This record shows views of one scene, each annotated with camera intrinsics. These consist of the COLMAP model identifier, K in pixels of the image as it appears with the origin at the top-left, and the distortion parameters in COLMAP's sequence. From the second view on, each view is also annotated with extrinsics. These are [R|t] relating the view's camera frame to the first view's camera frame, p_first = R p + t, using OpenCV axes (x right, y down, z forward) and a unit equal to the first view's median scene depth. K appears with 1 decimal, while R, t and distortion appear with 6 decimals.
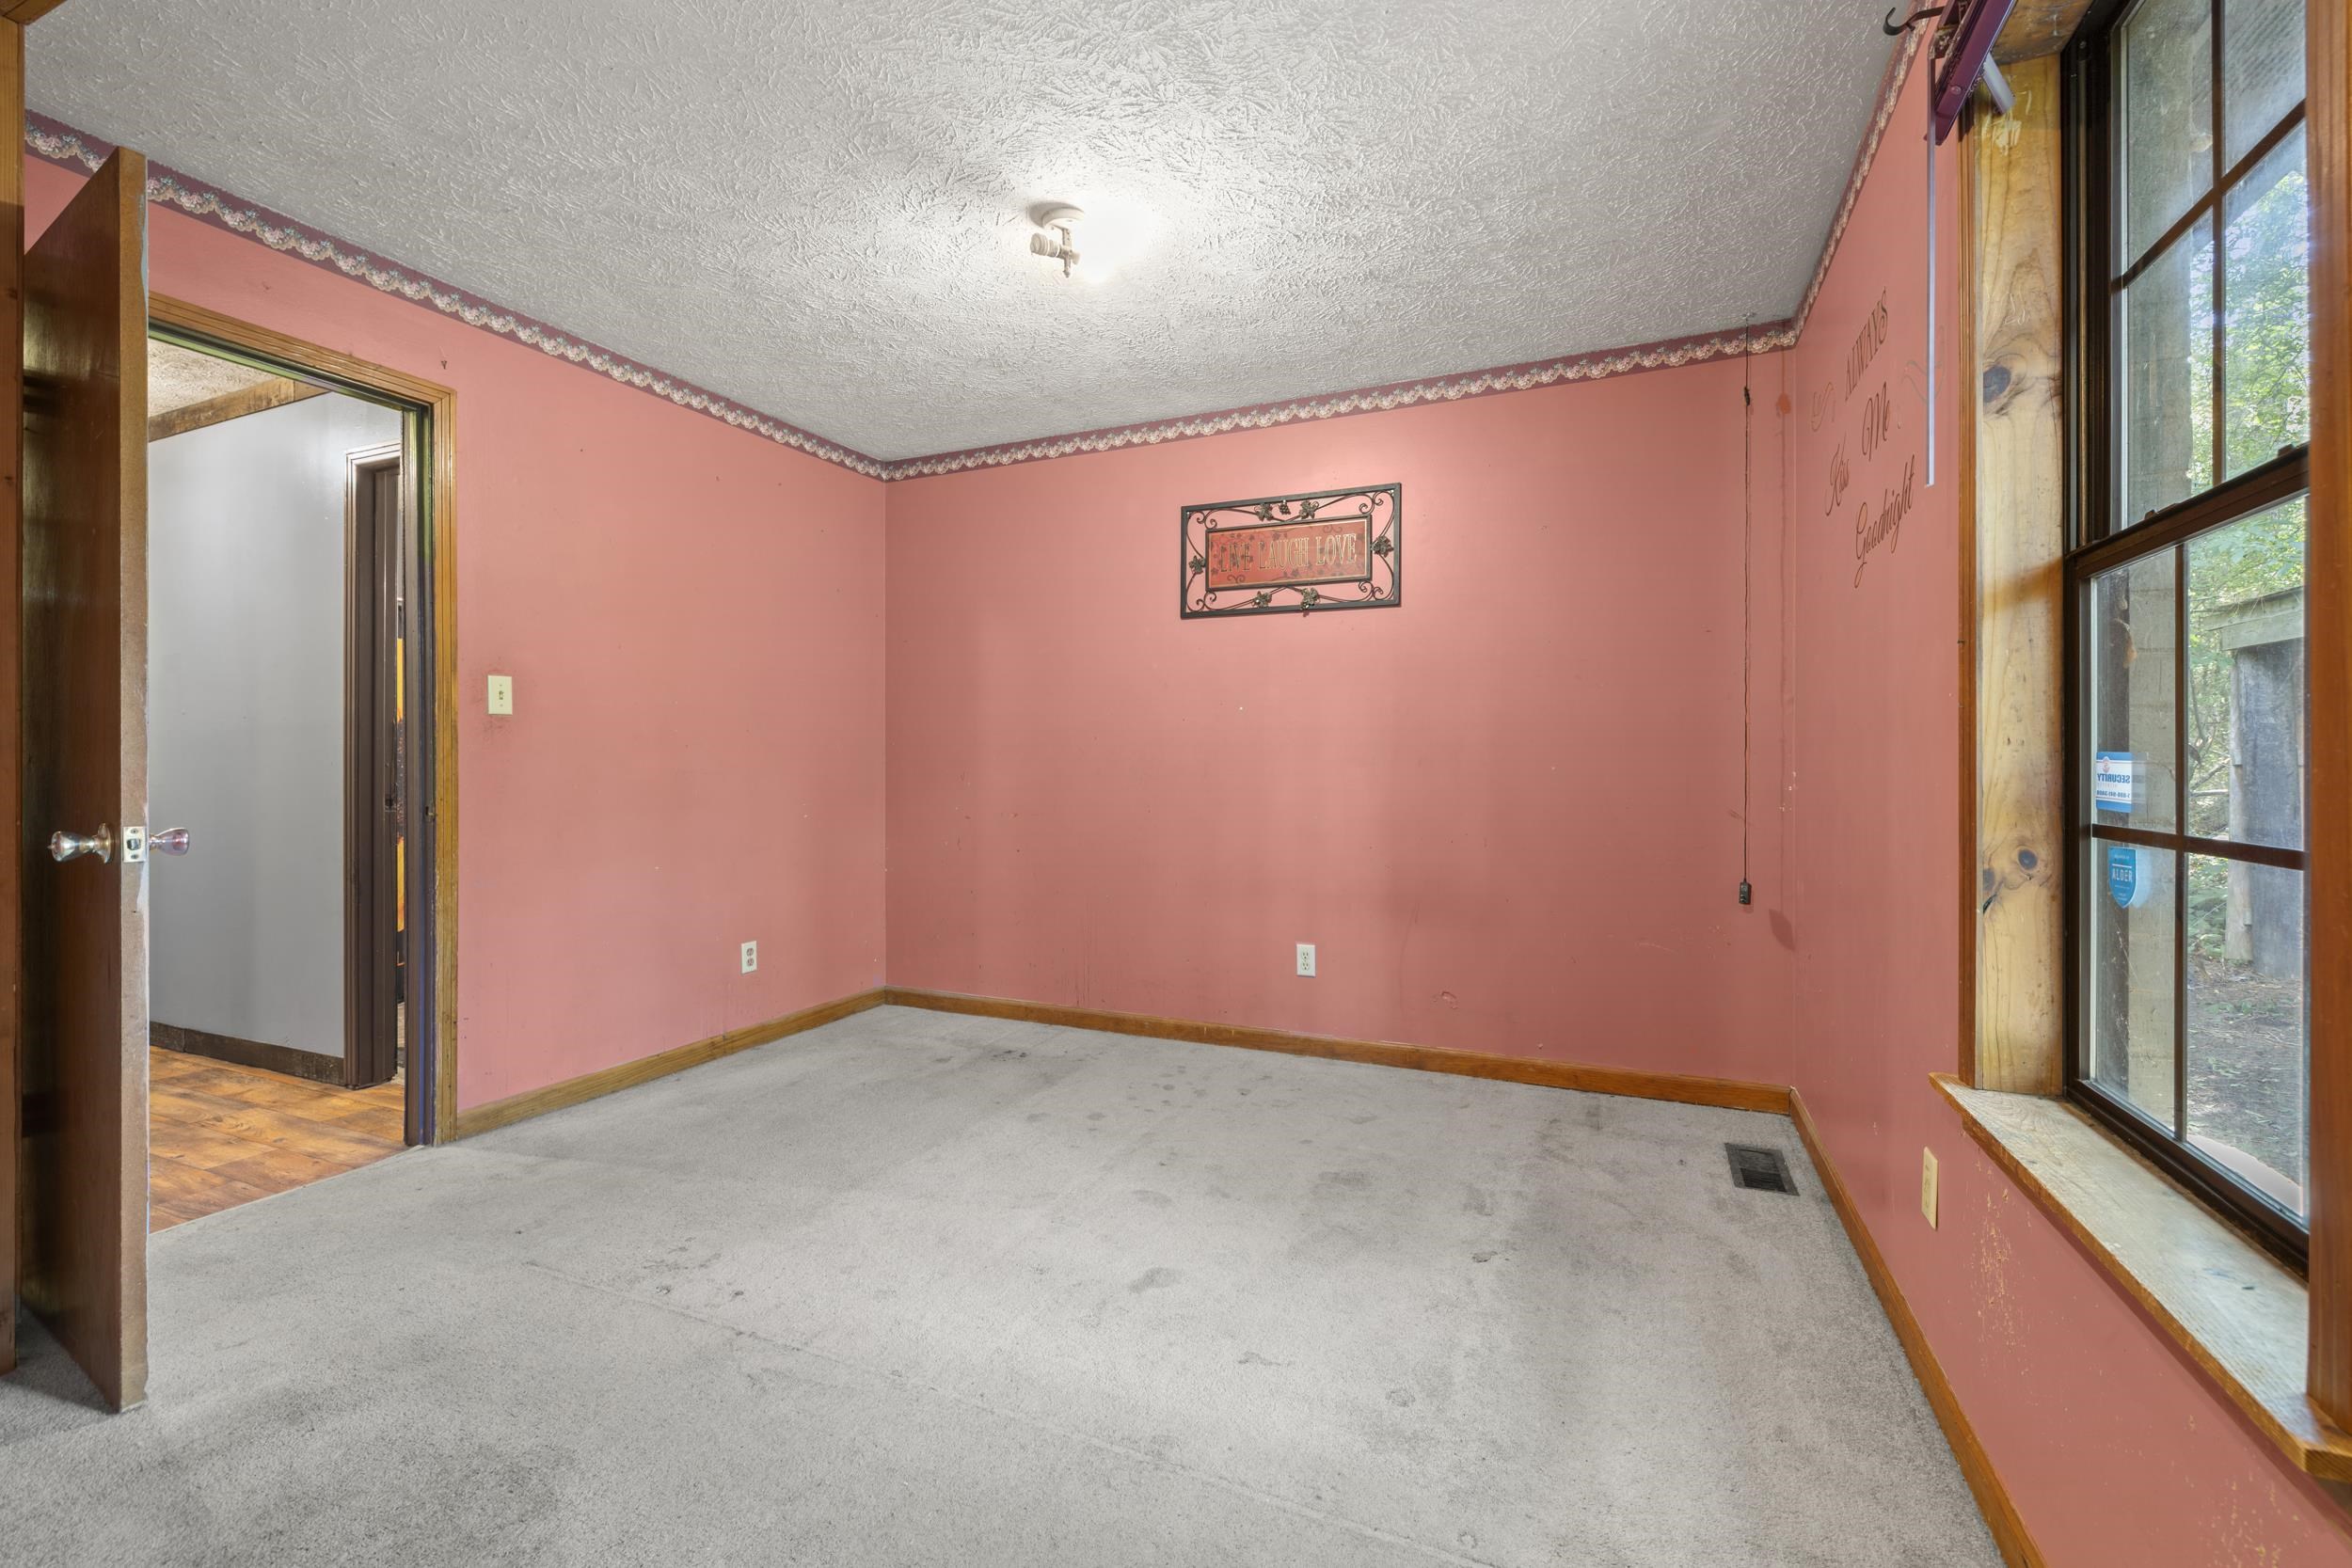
lens RADIAL K [[992.7, 0, 1176.3], [0, 992.7, 764.2], [0, 0, 1]] dist [0.000693, 0.000373]
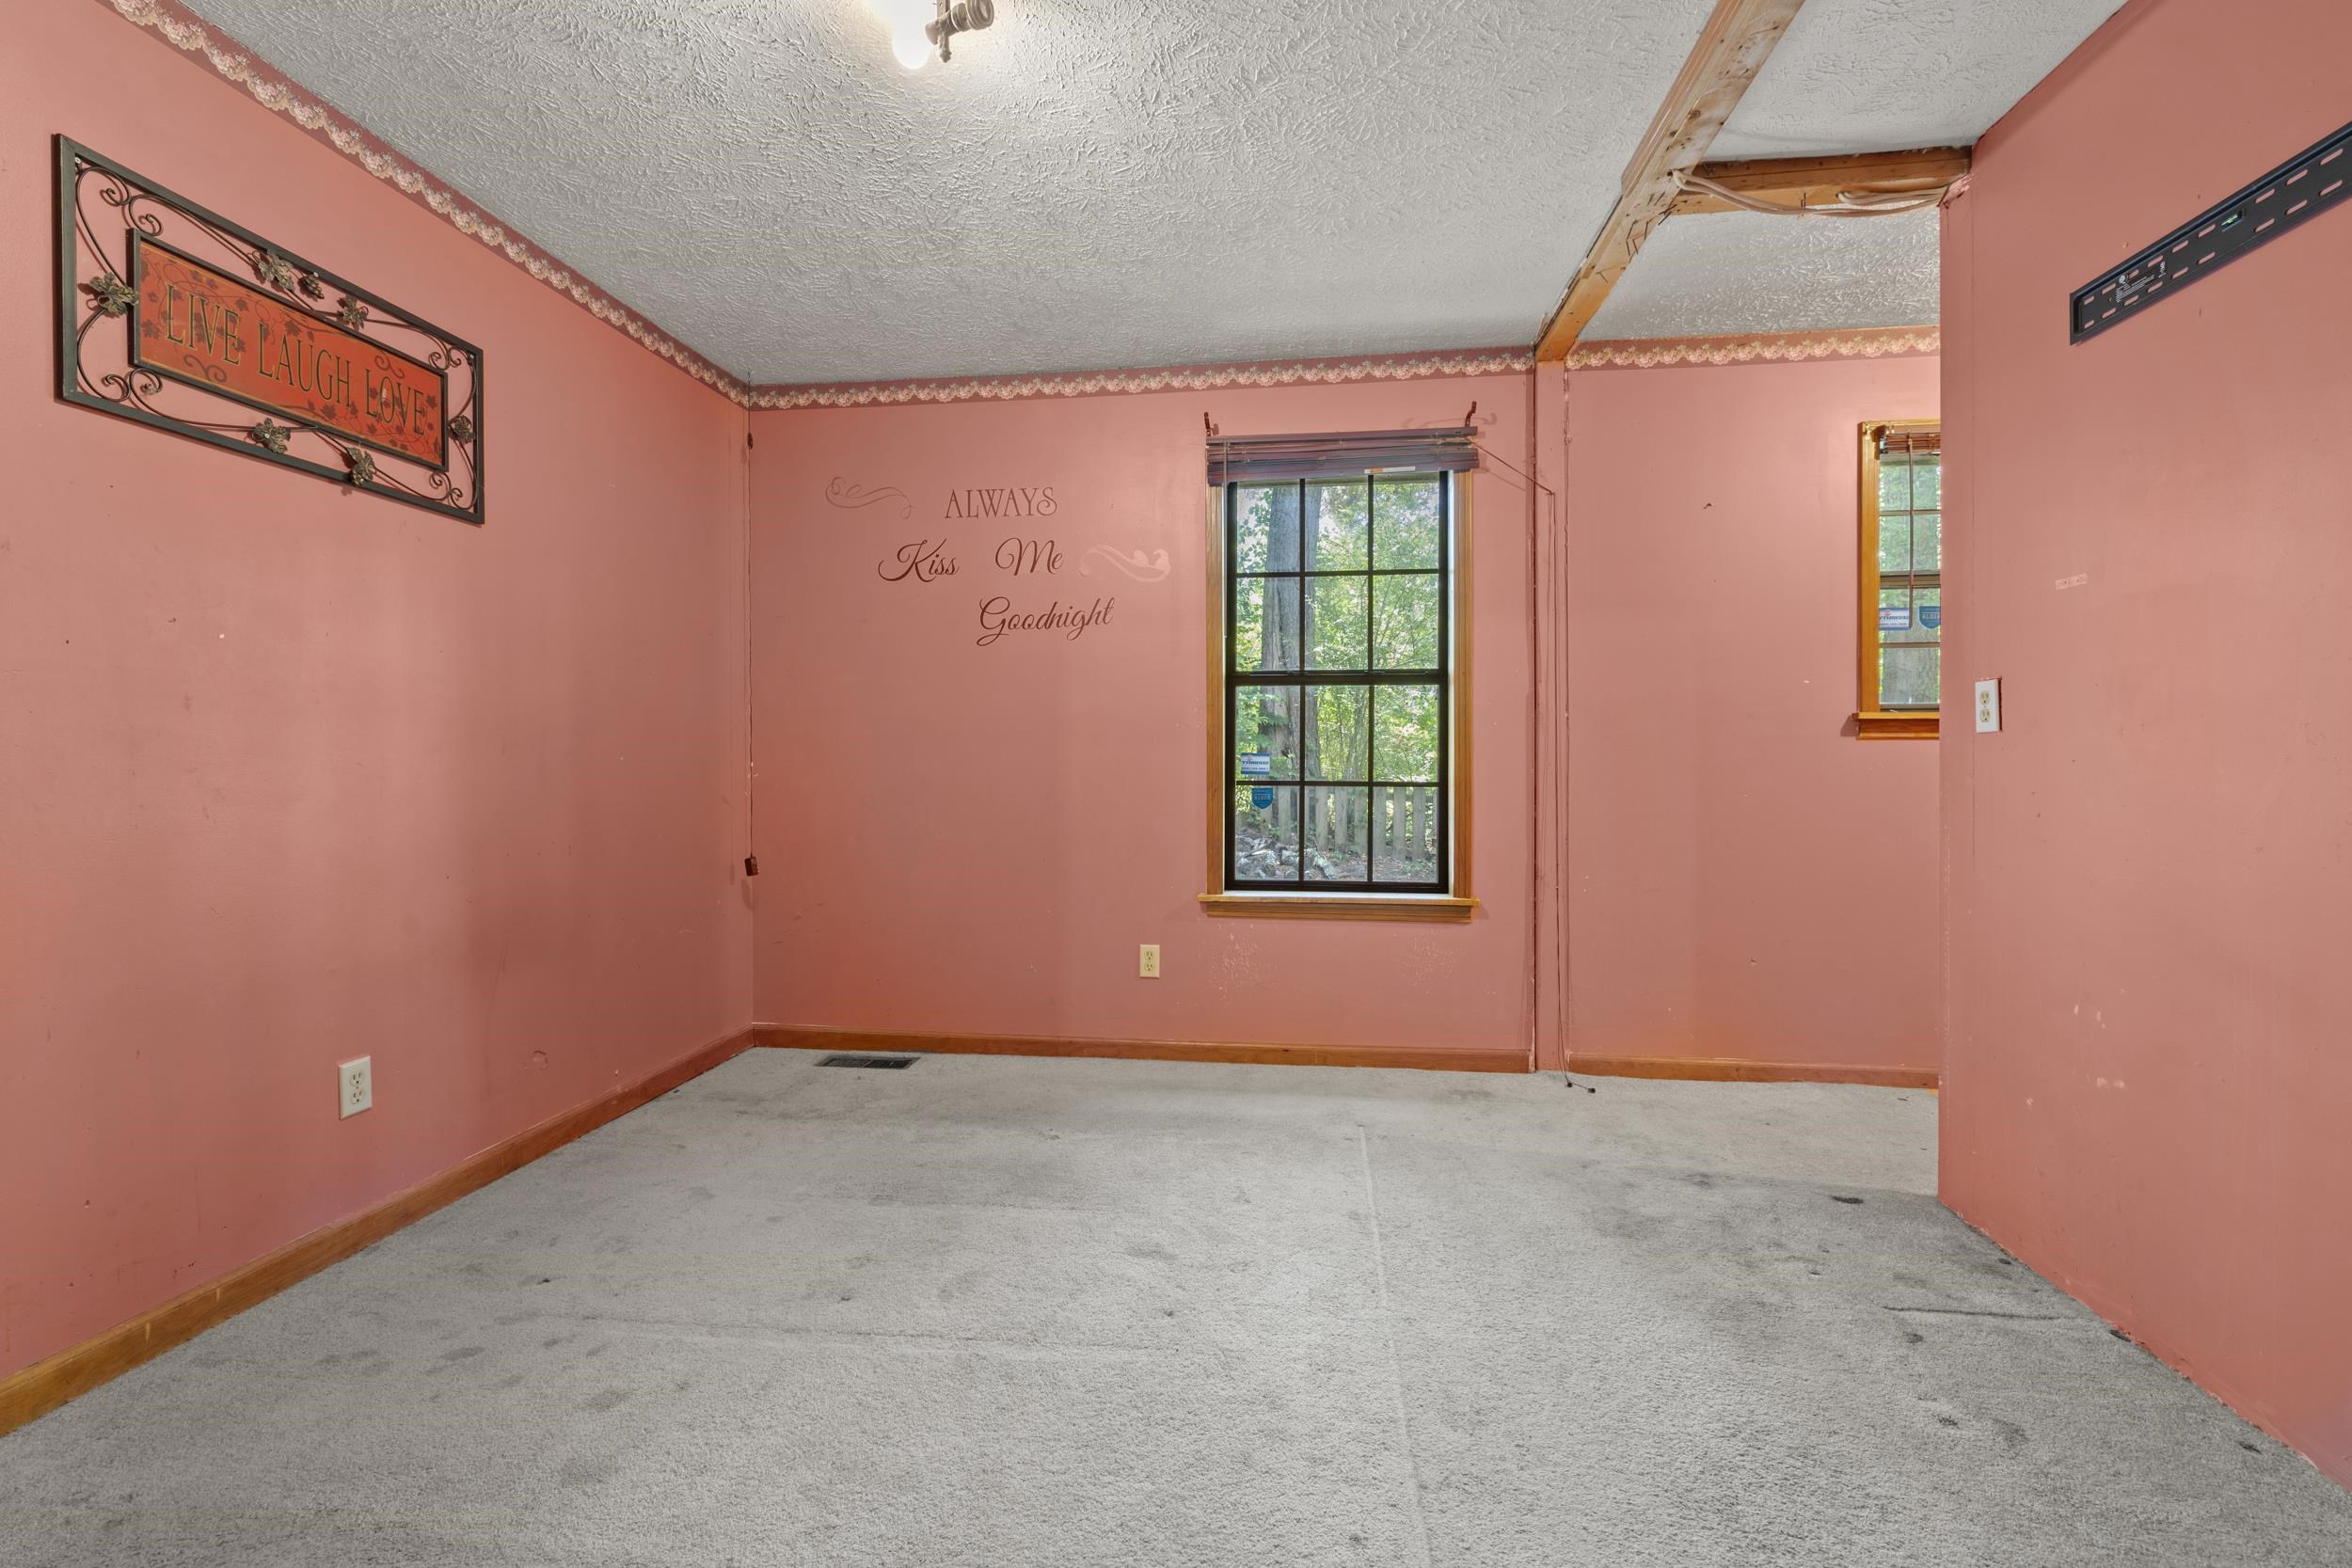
lens RADIAL K [[992.7, 0, 1176.3], [0, 992.7, 764.2], [0, 0, 1]] dist [0.000693, 0.000373]
pose [[-0.286283, -0.005164, 0.958131, -0.588460], [-0.002702, 0.999986, 0.004582, 0.004075], [-0.958141, -0.001278, -0.286293, 0.735387]]
